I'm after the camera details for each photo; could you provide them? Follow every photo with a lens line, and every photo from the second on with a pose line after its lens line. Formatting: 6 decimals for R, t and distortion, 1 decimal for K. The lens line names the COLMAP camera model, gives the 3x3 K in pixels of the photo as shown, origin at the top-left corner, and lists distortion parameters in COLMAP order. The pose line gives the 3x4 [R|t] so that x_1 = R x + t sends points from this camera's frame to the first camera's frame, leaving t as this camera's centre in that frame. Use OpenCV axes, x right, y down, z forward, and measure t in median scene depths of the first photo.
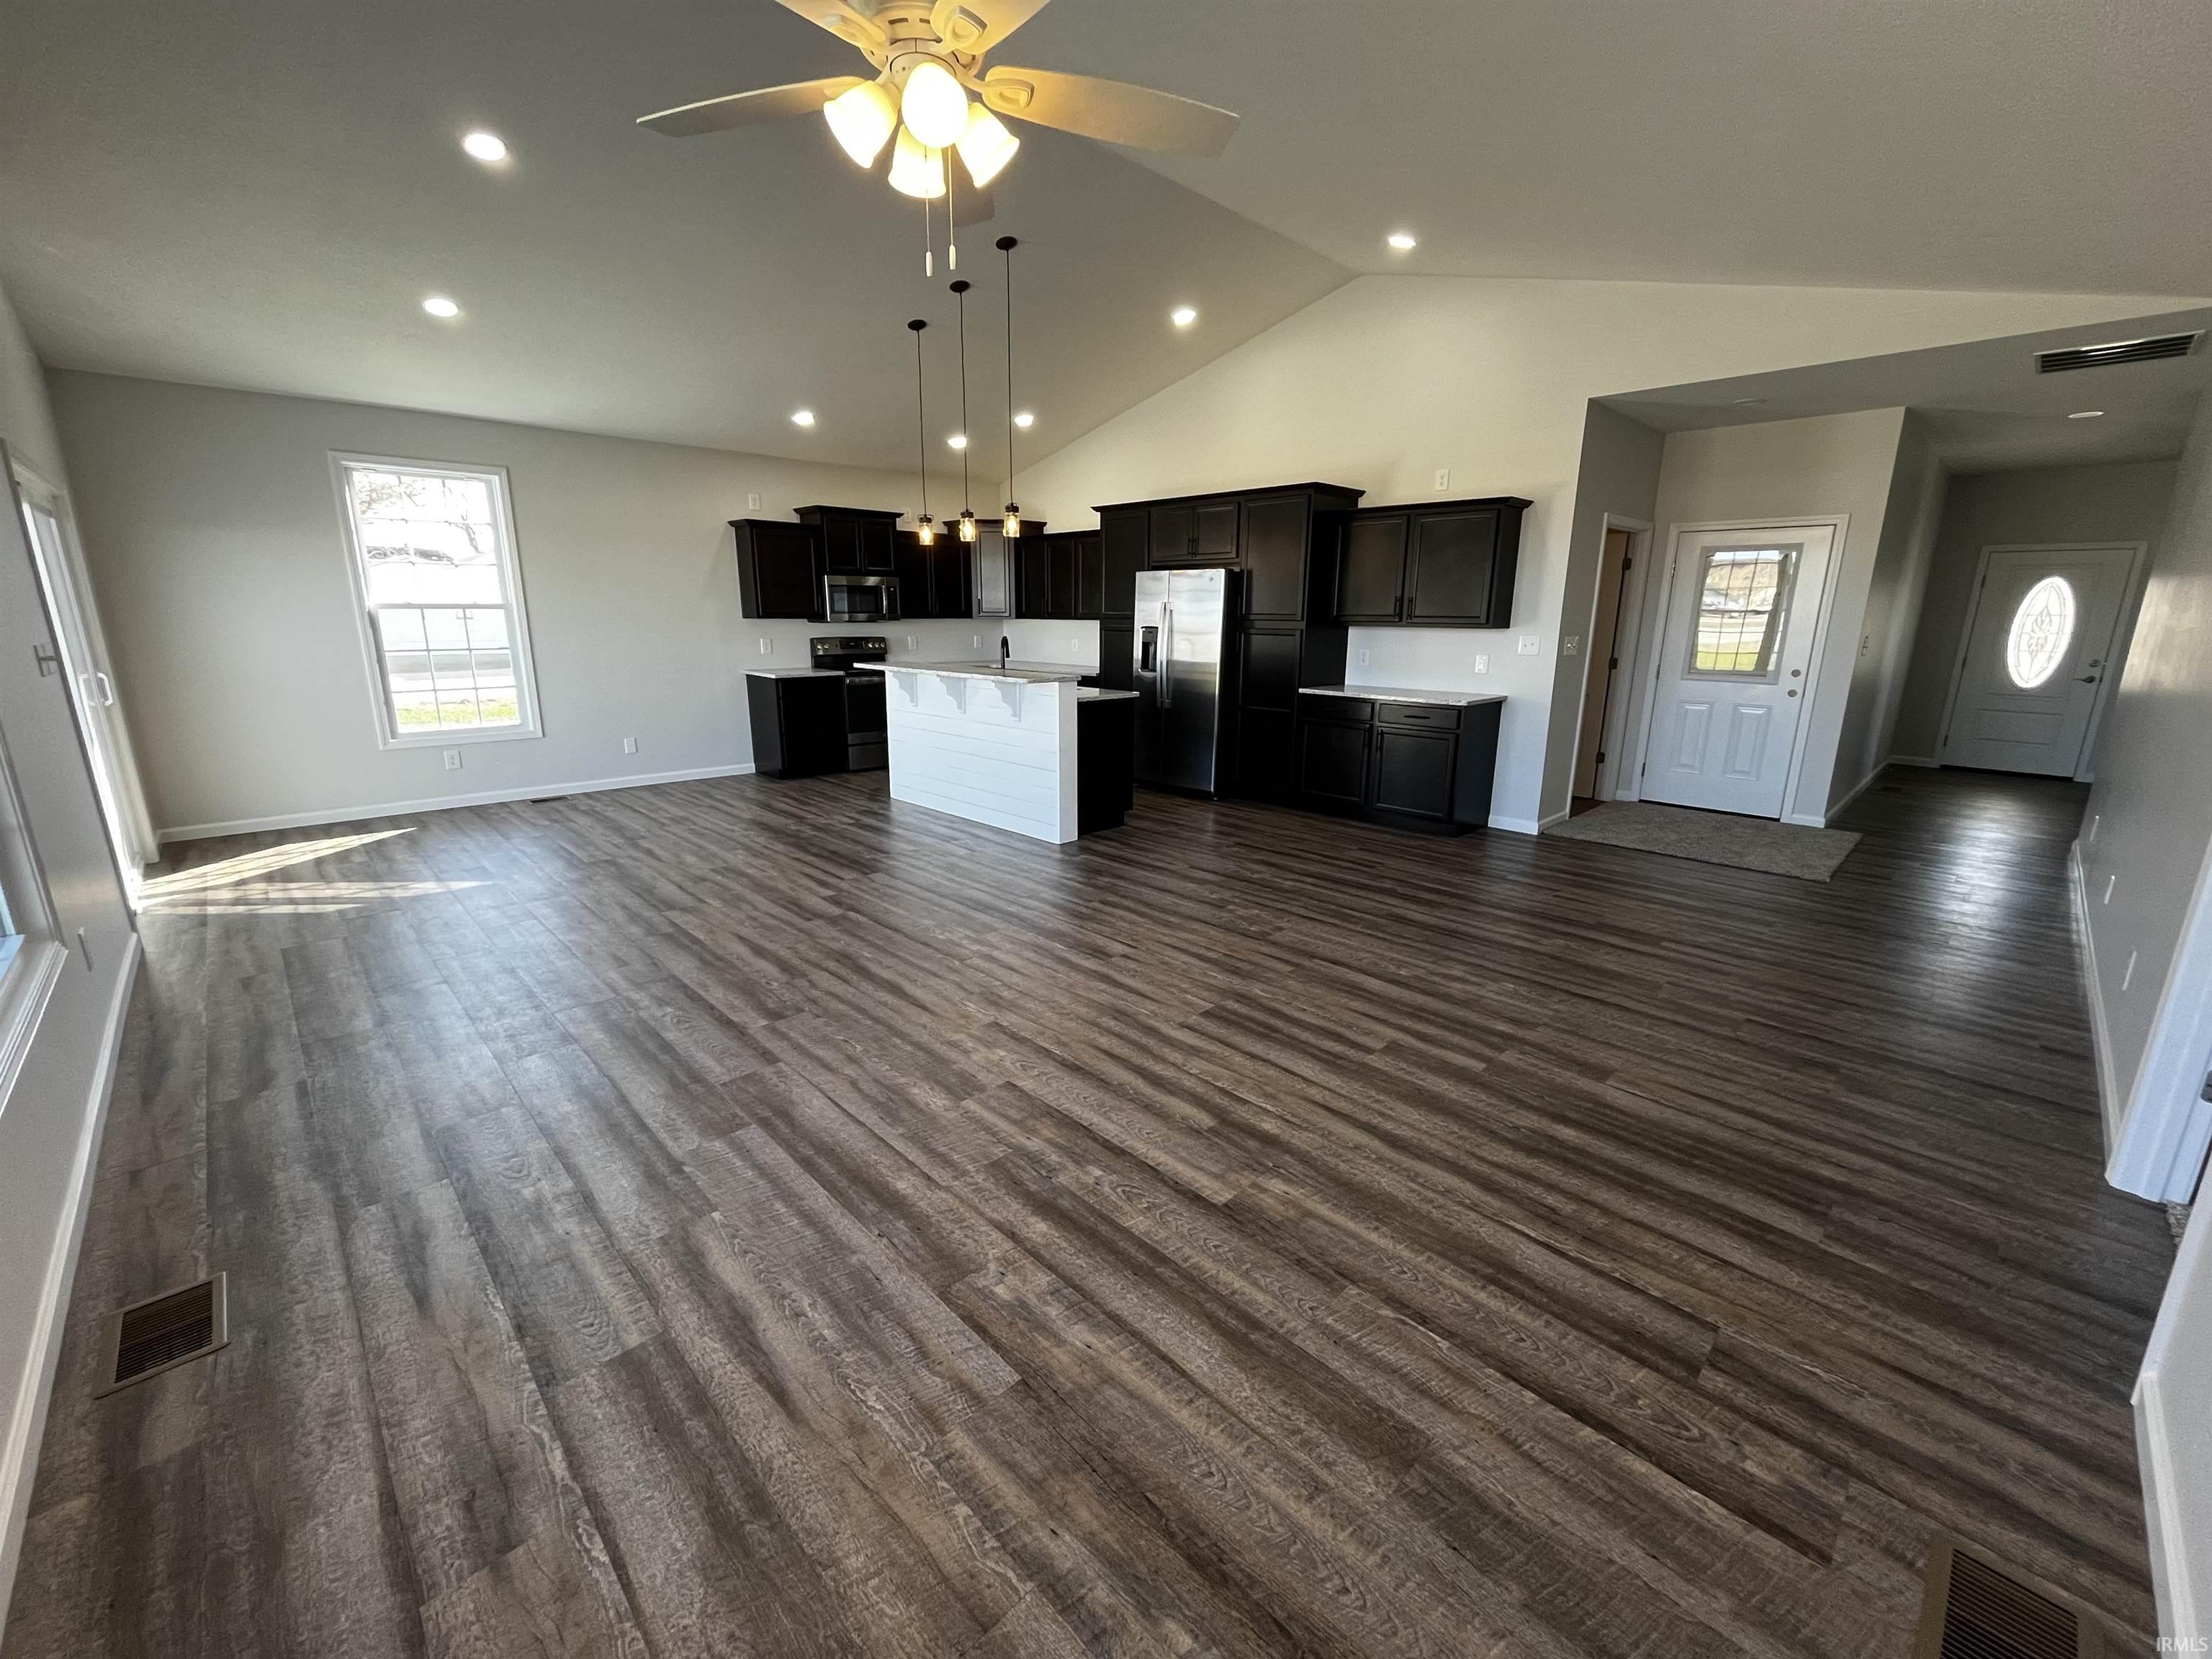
lens RADIAL K [[889.8, 0, 1102.7], [0, 889.8, 827.8], [0, 0, 1]] dist [-0.003293, -0.000014]
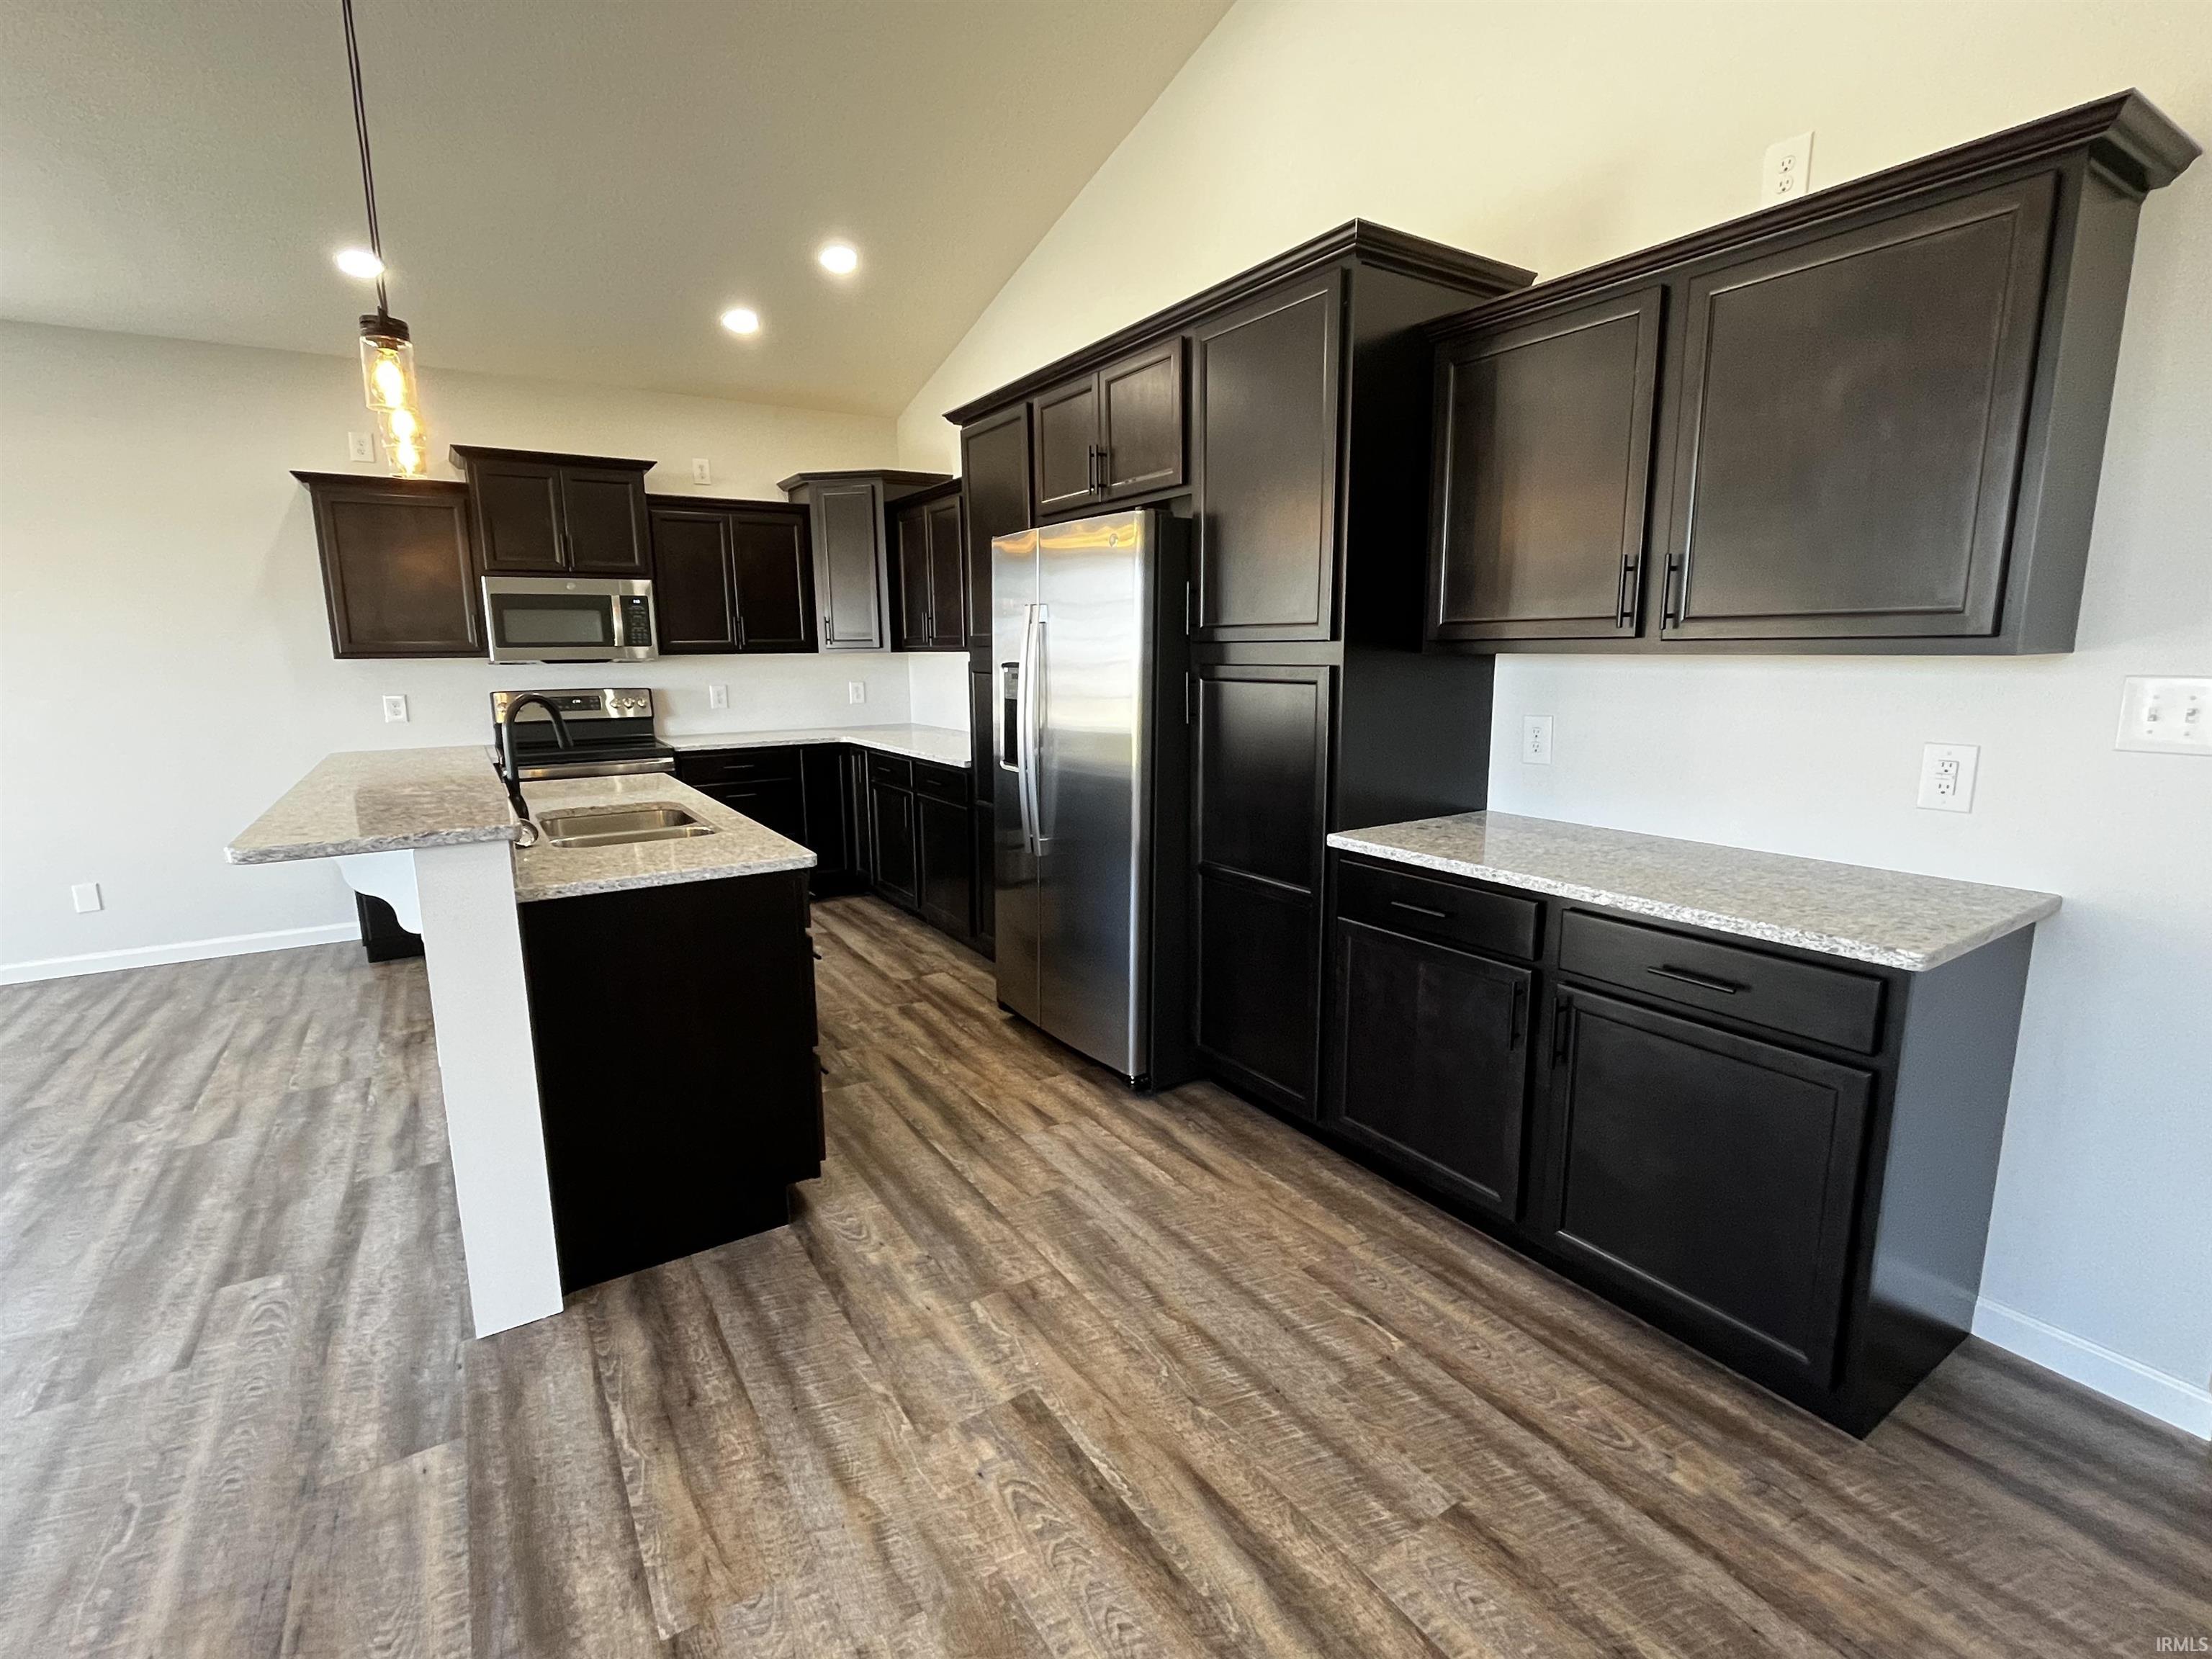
lens RADIAL K [[1012.2, 0, 1102.7], [0, 1012.2, 829.0], [0, 0, 1]] dist [-0.002907, -0.000168]
pose [[0.980215, 0.018227, -0.197094, 0.386653], [-0.029798, 0.997991, -0.055904, -0.243915], [0.195680, 0.060671, 0.978789, 1.084558]]
